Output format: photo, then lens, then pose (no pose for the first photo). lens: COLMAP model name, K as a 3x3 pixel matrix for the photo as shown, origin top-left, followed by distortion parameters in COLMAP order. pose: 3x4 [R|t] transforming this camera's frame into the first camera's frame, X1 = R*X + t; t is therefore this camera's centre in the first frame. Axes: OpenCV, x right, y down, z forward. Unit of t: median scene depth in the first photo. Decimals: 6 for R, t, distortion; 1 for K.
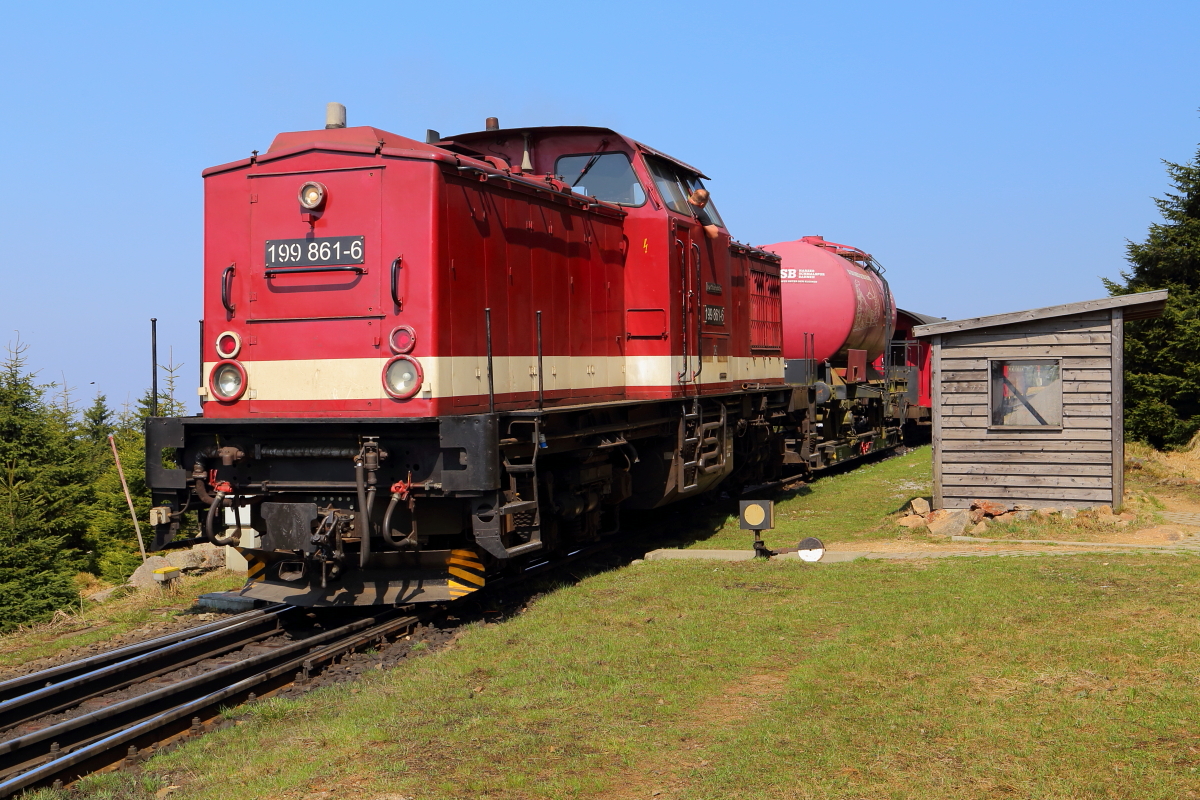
lens RADIAL K [[1419.0, 0, 563.3], [0, 1419.0, 407.8], [0, 0, 1]] dist [-0.088800, 0.379216]
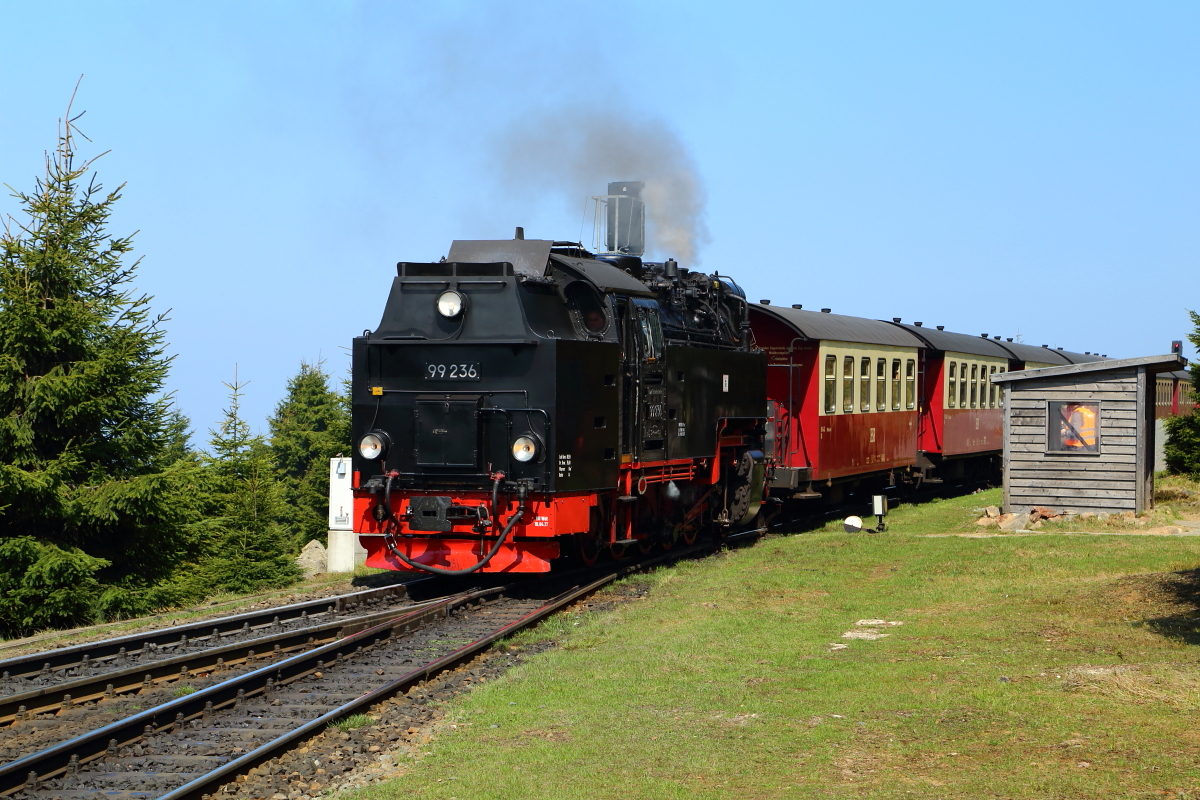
lens RADIAL K [[2725.1, 0, 594.8], [0, 2725.1, 395.8], [0, 0, 1]] dist [0.395937, -0.042968]
pose [[0.994436, 0.023792, 0.102624, -0.393285], [-0.021423, 0.999480, -0.024120, 0.033219], [-0.103145, 0.021787, 0.994428, -1.556860]]
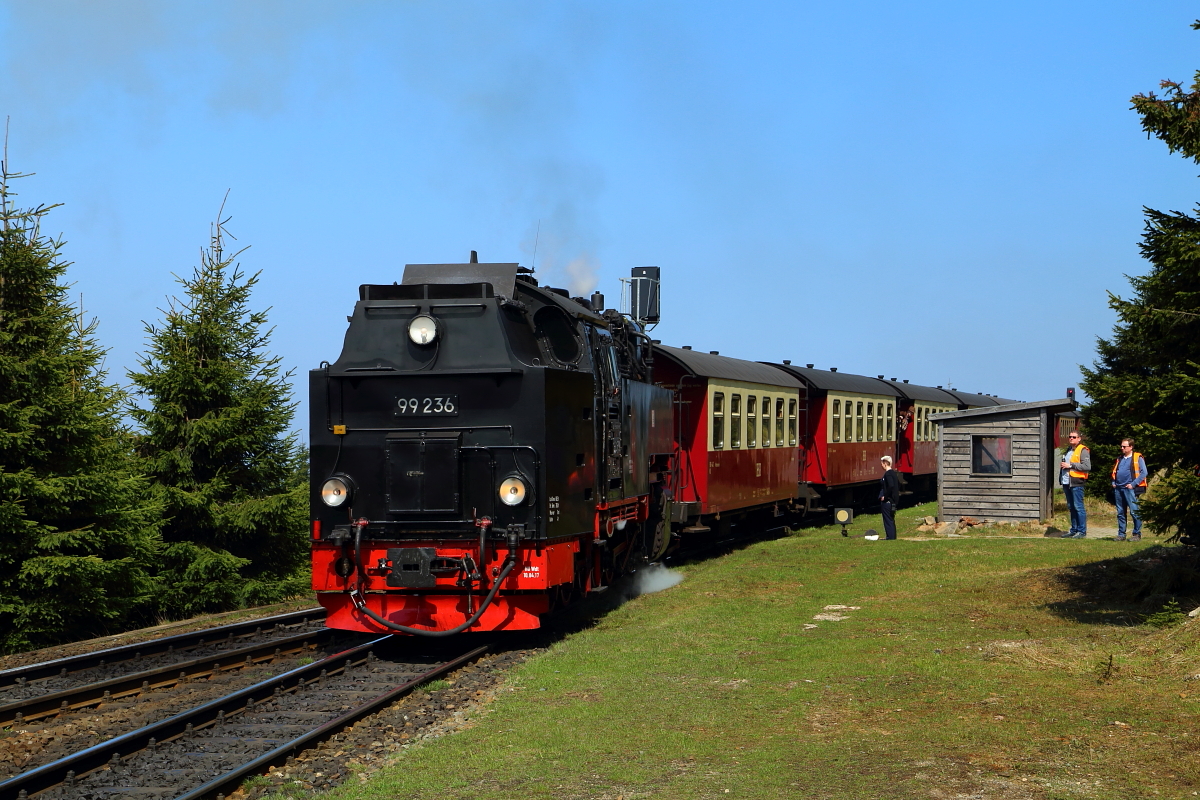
lens RADIAL K [[2105.1, 0, 600.0], [0, 2105.1, 400.0], [0, 0, 1]] dist [0.123029, 0.853523]
pose [[0.995503, 0.021017, 0.092367, -0.390544], [-0.017459, 0.999080, -0.039162, 0.032713], [-0.093105, 0.037373, 0.994955, -1.537120]]
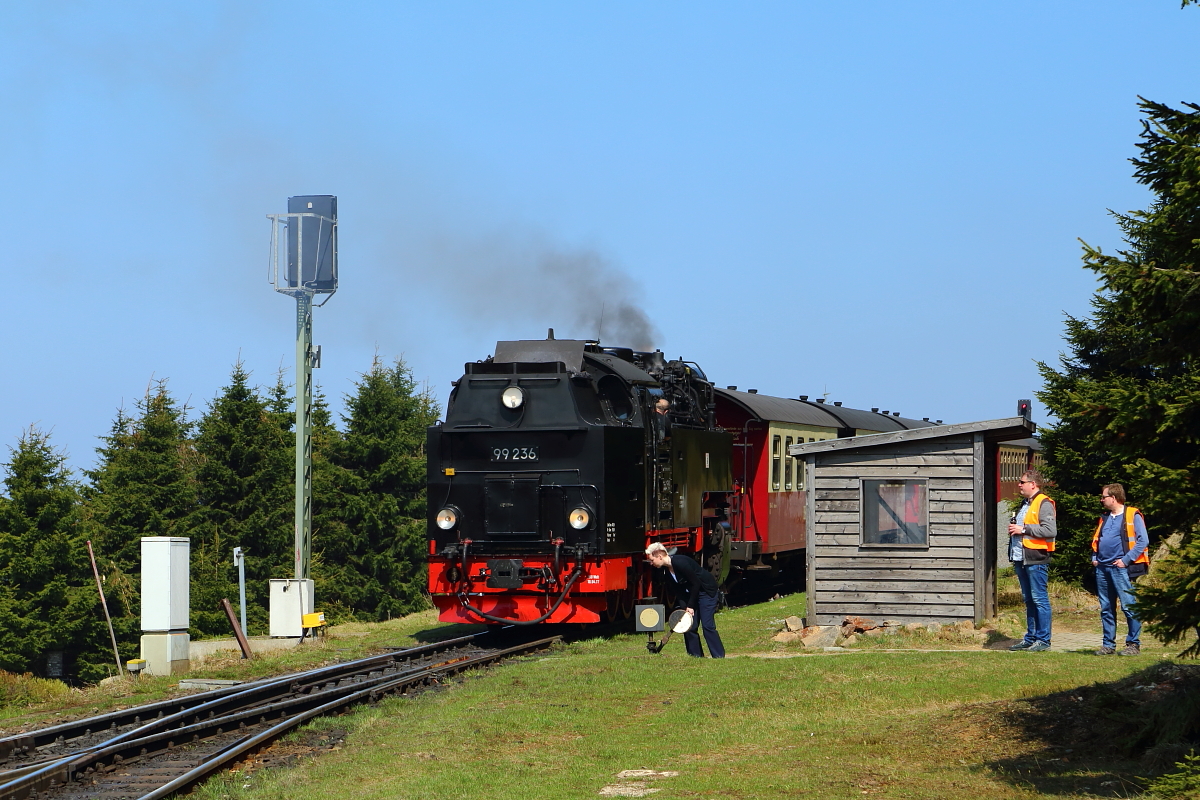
lens RADIAL K [[3648.0, 0, 600.0], [0, 3648.0, 400.0], [0, 0, 1]] dist [0.449275, 1.150142]
pose [[0.980804, 0.016519, 0.194297, -0.407234], [-0.007590, 0.998884, -0.046606, 0.034363], [-0.194850, 0.044237, 0.979835, -1.592191]]
